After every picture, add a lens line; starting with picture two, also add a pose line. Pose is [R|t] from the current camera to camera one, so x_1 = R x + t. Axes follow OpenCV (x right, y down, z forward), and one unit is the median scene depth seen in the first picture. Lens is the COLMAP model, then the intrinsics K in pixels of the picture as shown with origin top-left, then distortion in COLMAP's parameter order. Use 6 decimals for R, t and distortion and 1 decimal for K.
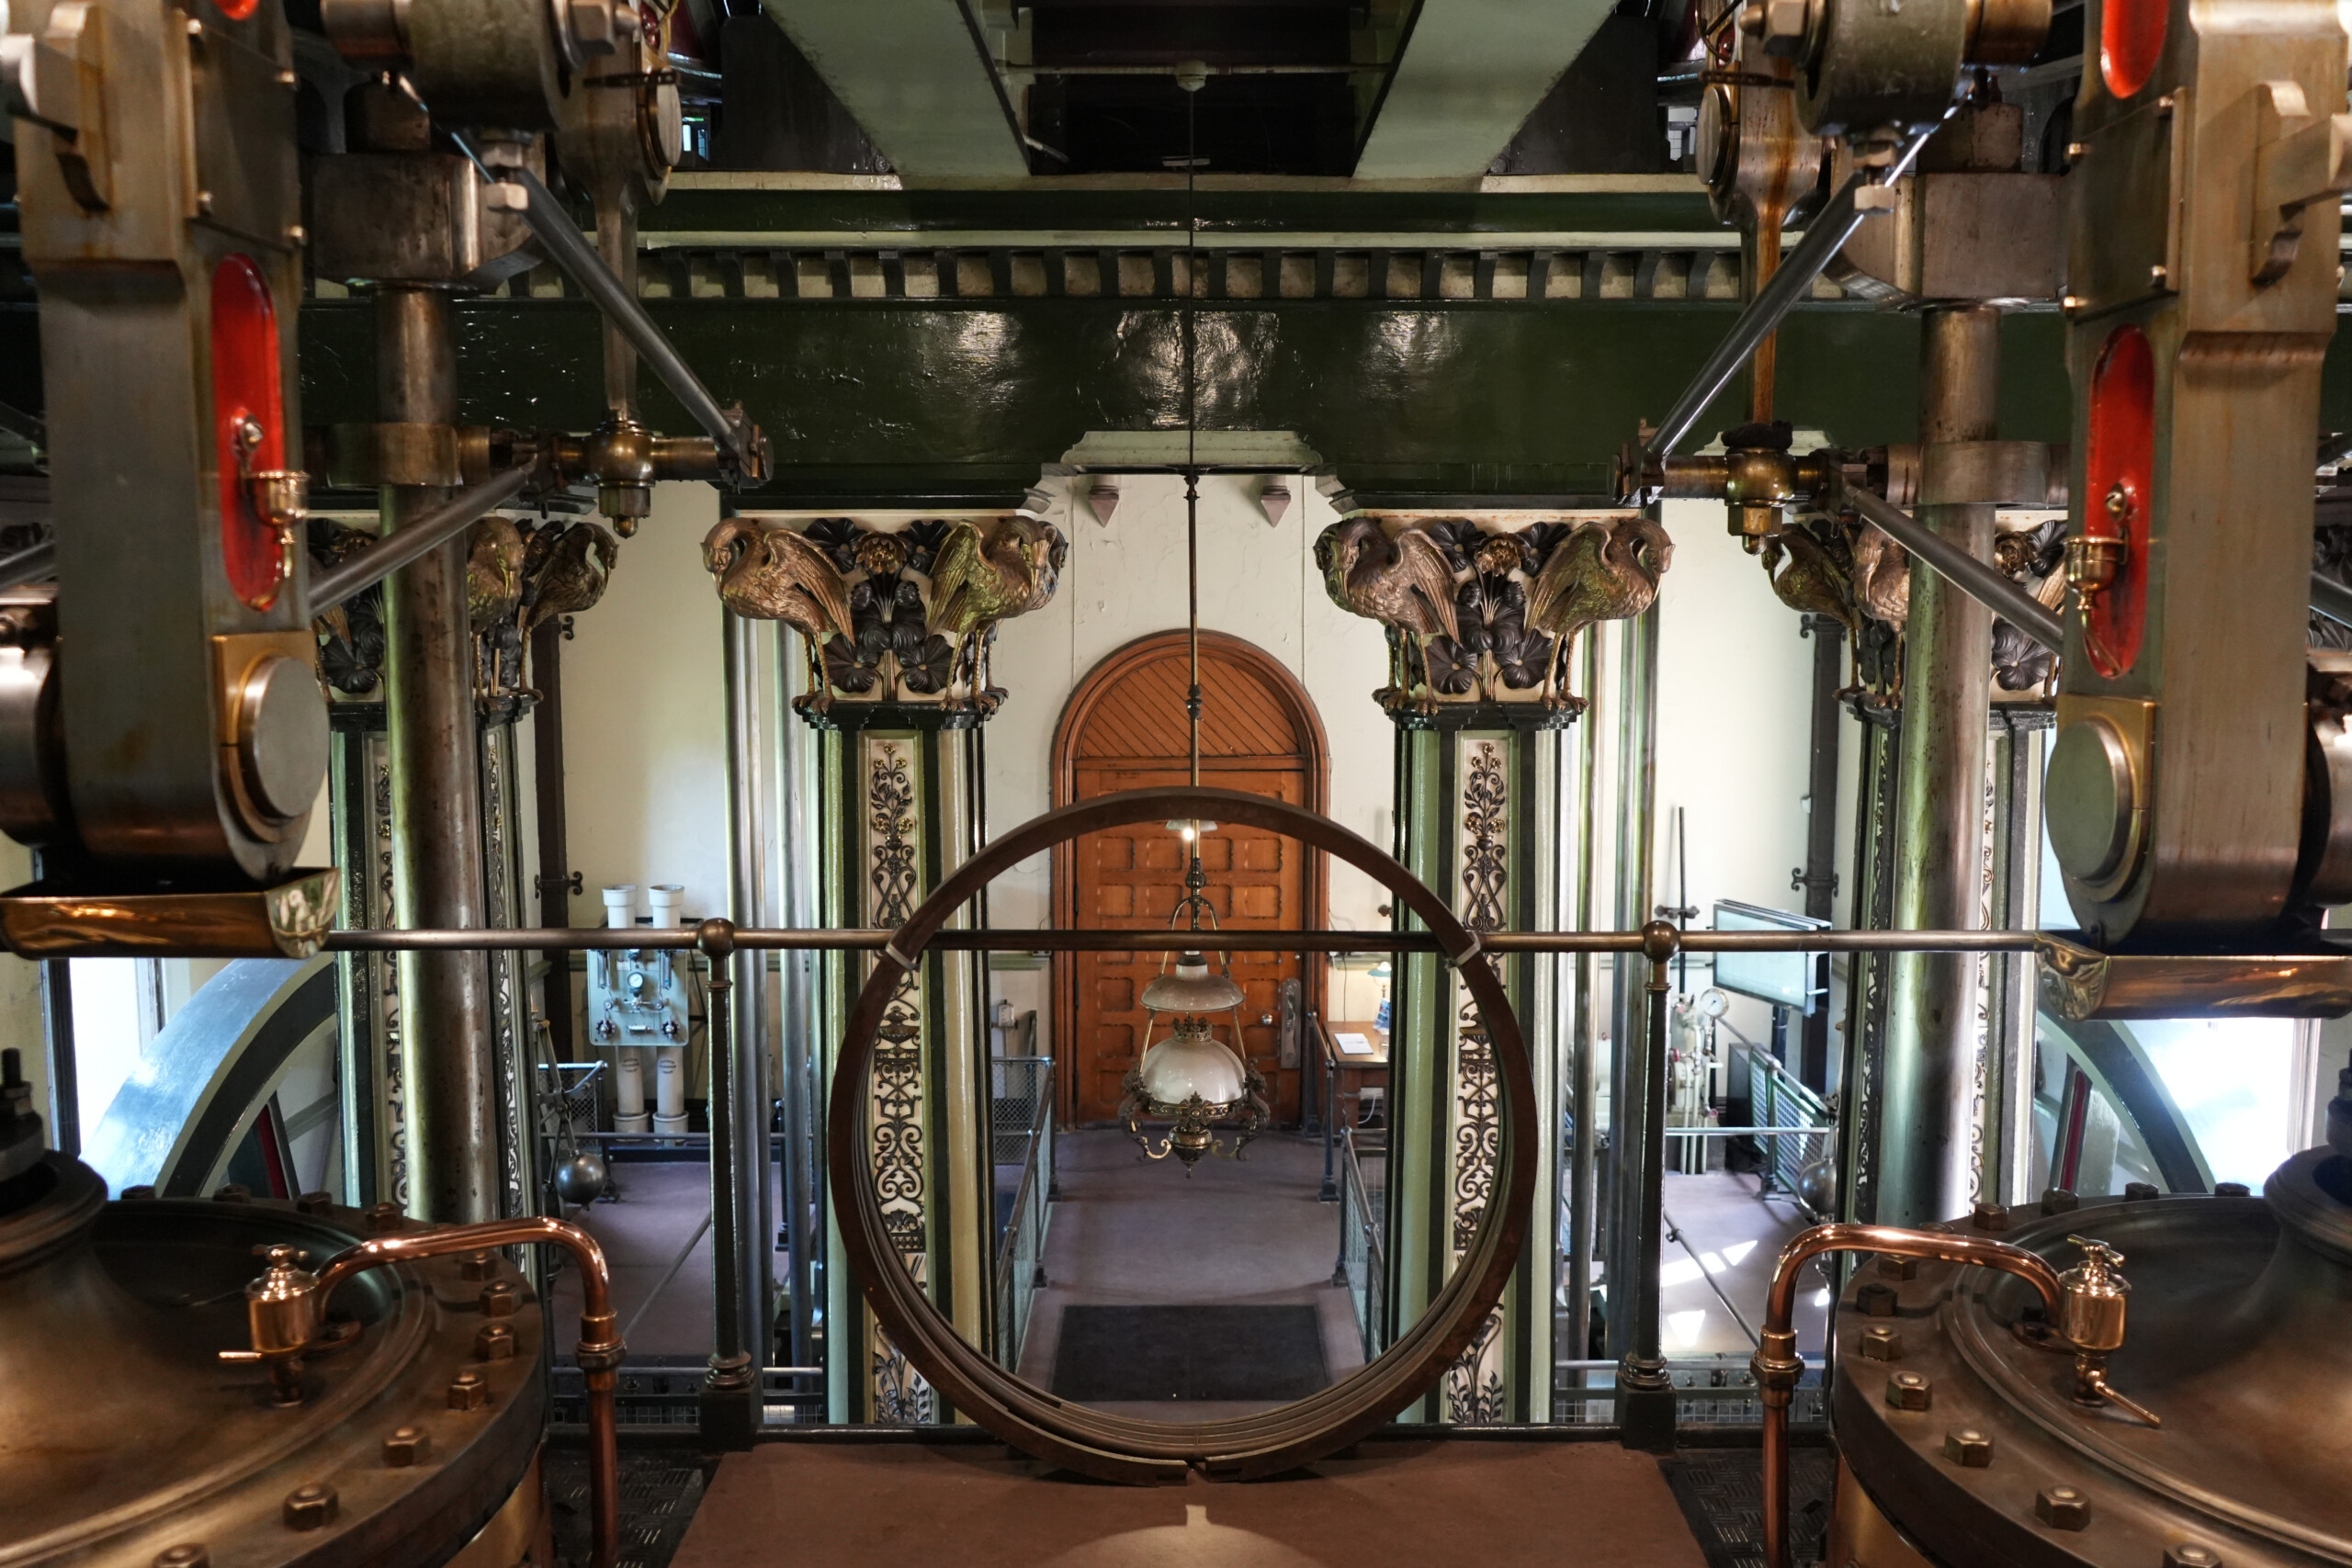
lens RADIAL K [[1863.3, 0, 1174.9], [0, 1863.3, 811.0], [0, 0, 1]] dist [-0.006050, 0.009099]
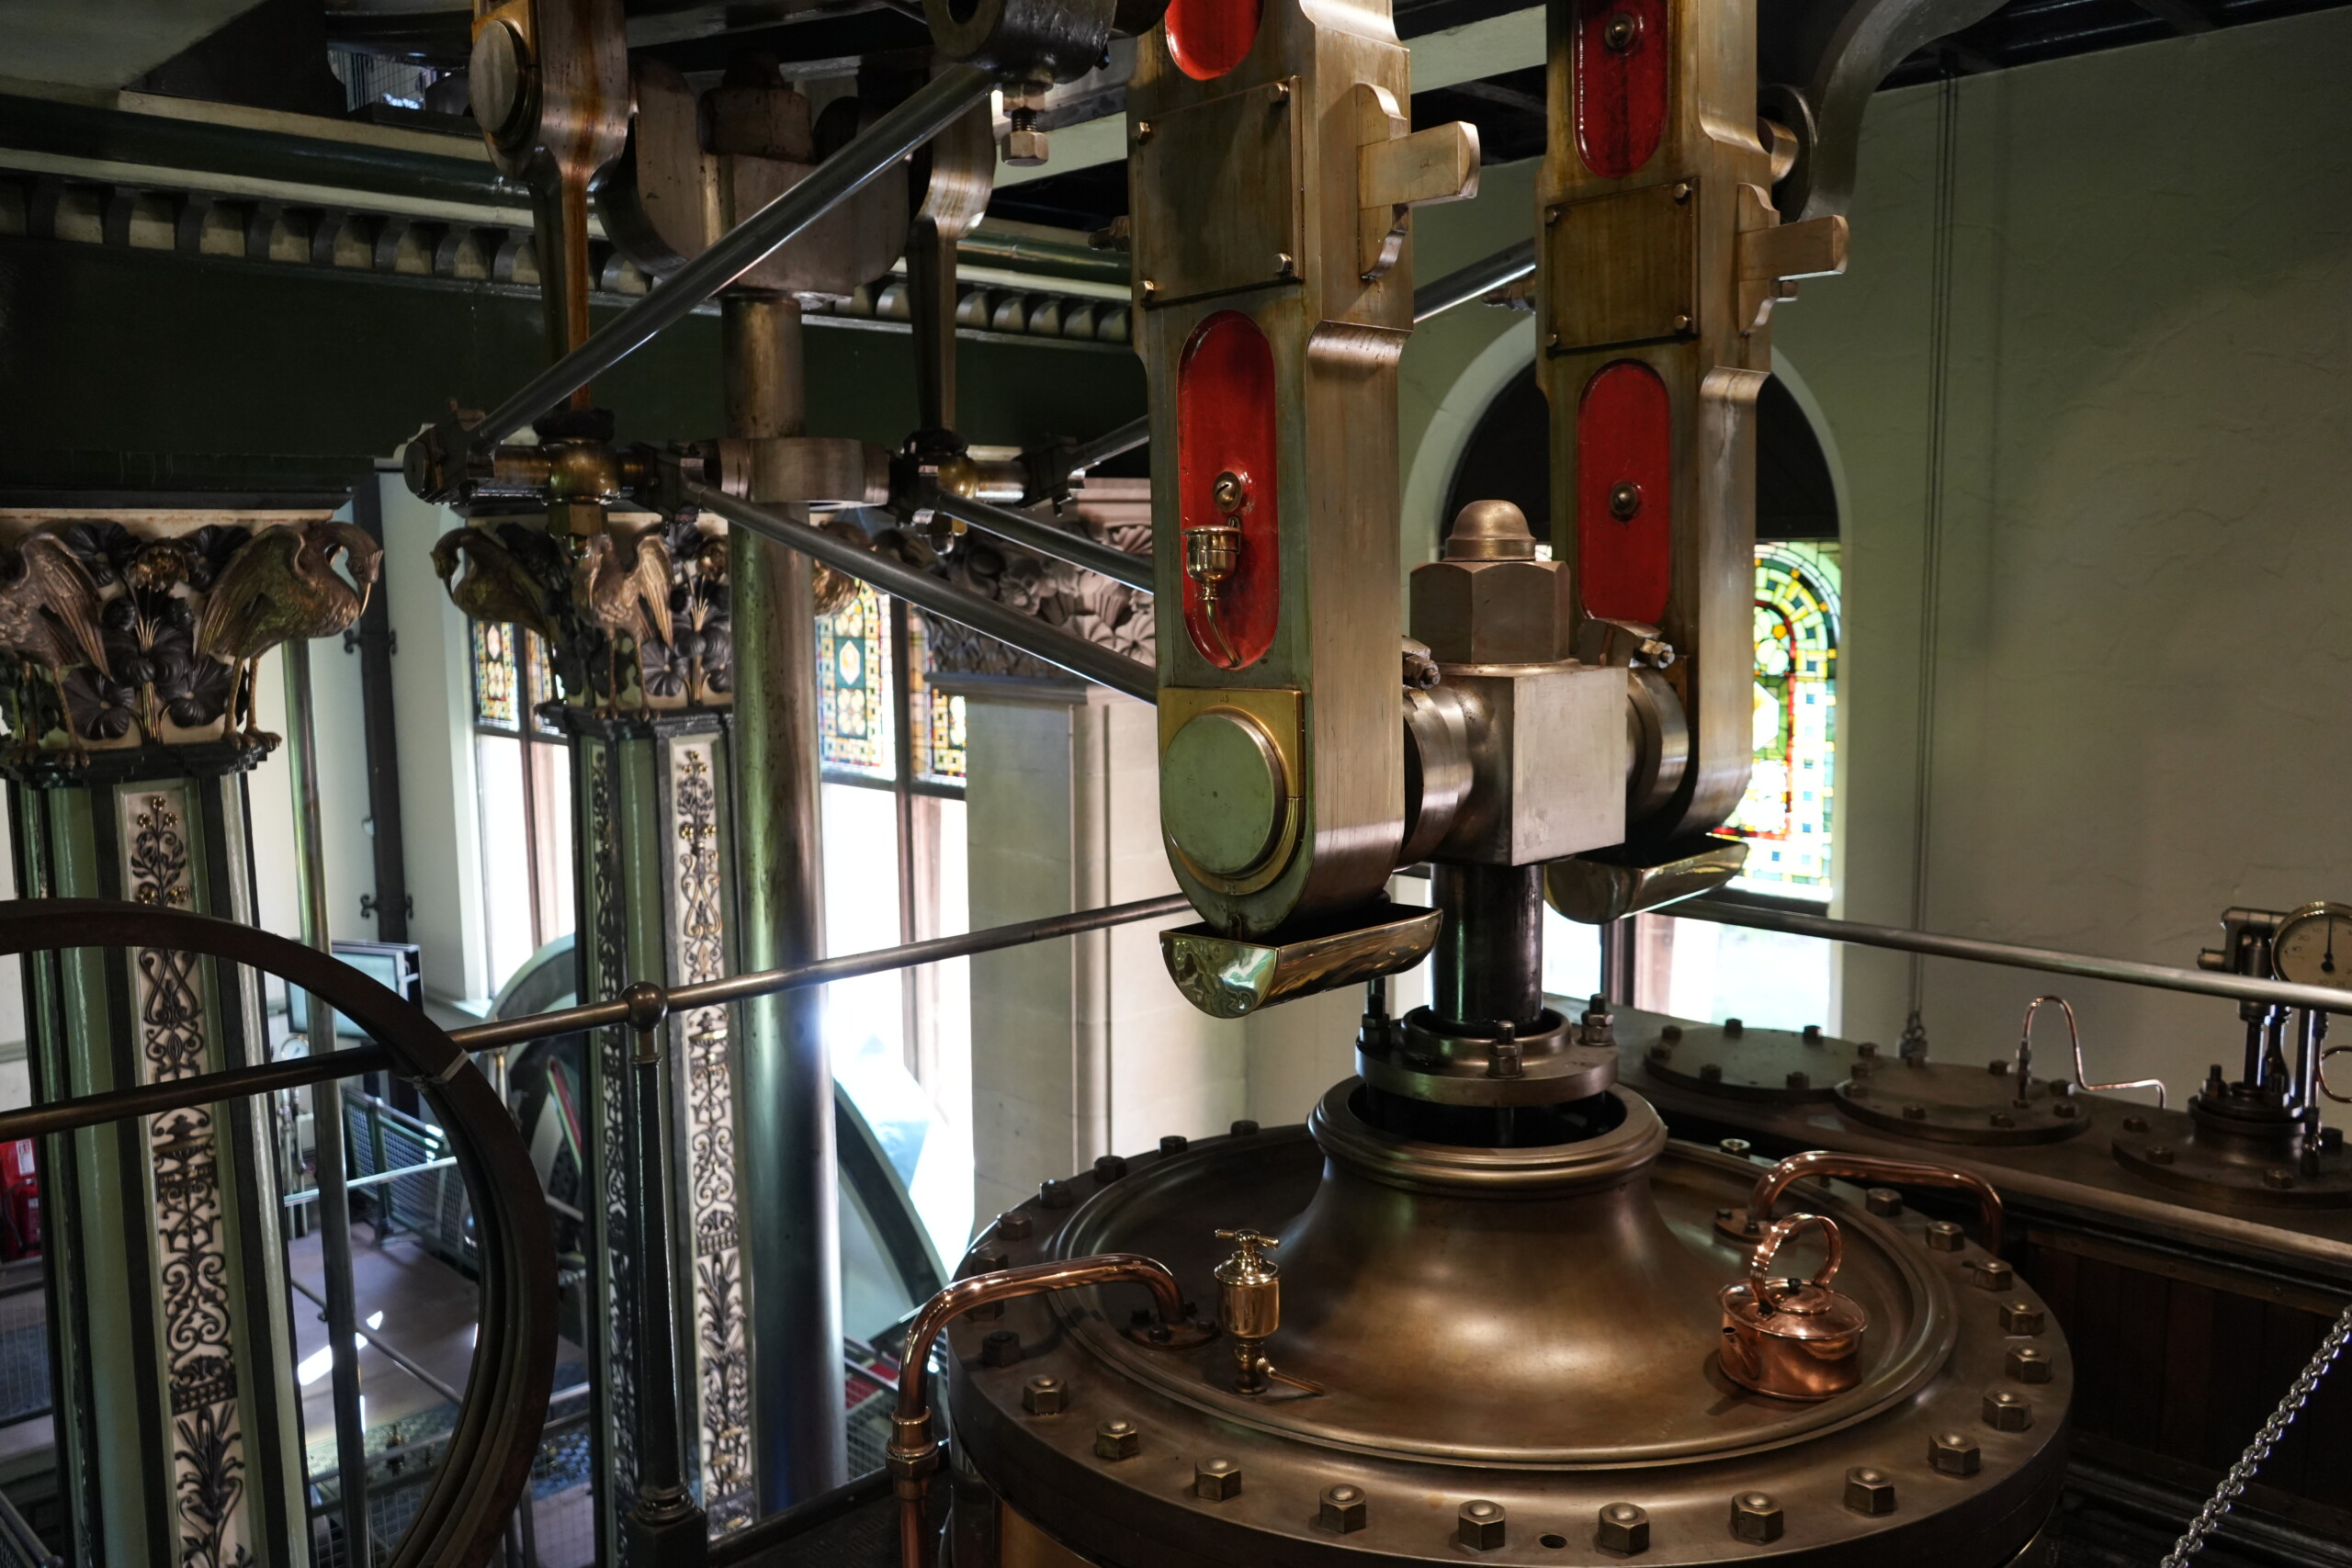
lens RADIAL K [[1863.3, 0, 1174.9], [0, 1863.3, 811.0], [0, 0, 1]] dist [-0.006050, 0.009099]
pose [[0.721882, -0.103551, 0.684225, -0.072627], [0.107527, 0.993517, 0.036914, -0.012609], [-0.683611, 0.046925, 0.728336, 0.105348]]
